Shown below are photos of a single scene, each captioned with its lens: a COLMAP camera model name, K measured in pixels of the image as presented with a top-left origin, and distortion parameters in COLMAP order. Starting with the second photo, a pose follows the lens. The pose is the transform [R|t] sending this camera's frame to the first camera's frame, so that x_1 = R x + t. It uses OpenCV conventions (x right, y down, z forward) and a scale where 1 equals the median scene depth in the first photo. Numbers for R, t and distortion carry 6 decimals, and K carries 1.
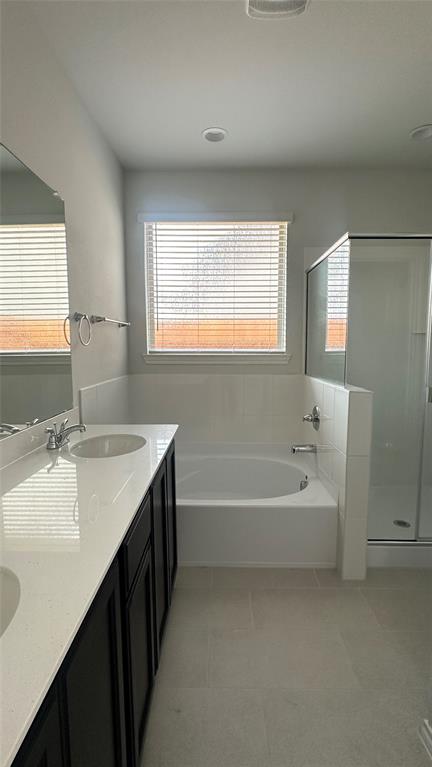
lens RADIAL K [[370.4, 0, 216.0], [0, 370.4, 383.5], [0, 0, 1]] dist [0.000962, 0.000278]
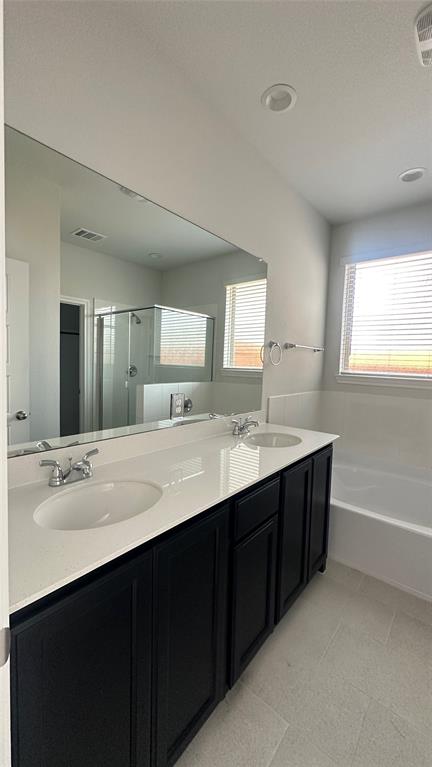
lens RADIAL K [[304.8, 0, 216.0], [0, 304.8, 383.5], [0, 0, 1]] dist [-0.001361, -0.000202]
pose [[0.782374, 0.069722, -0.618894, 0.229083], [-0.099159, 0.994983, -0.013260, -0.000123], [0.614865, 0.071743, 0.785362, -0.002097]]
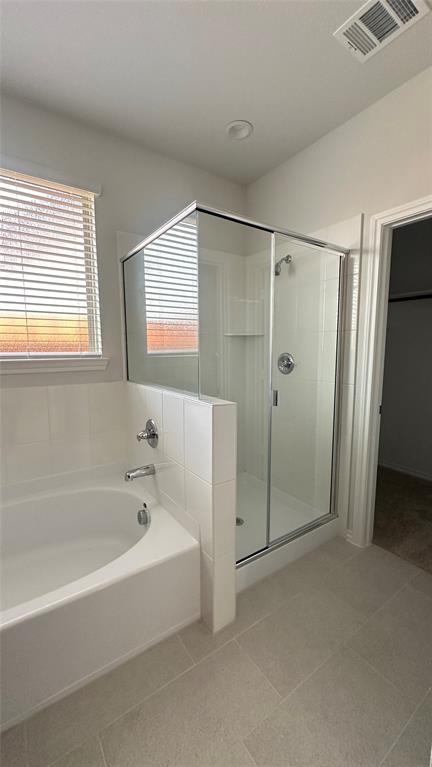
lens RADIAL K [[304.8, 0, 216.0], [0, 304.8, 383.5], [0, 0, 1]] dist [-0.001361, -0.000202]
pose [[0.812036, -0.070021, 0.579392, -0.000919], [0.061360, 0.997517, 0.034554, -0.006469], [-0.580373, 0.007492, 0.814316, 0.064589]]
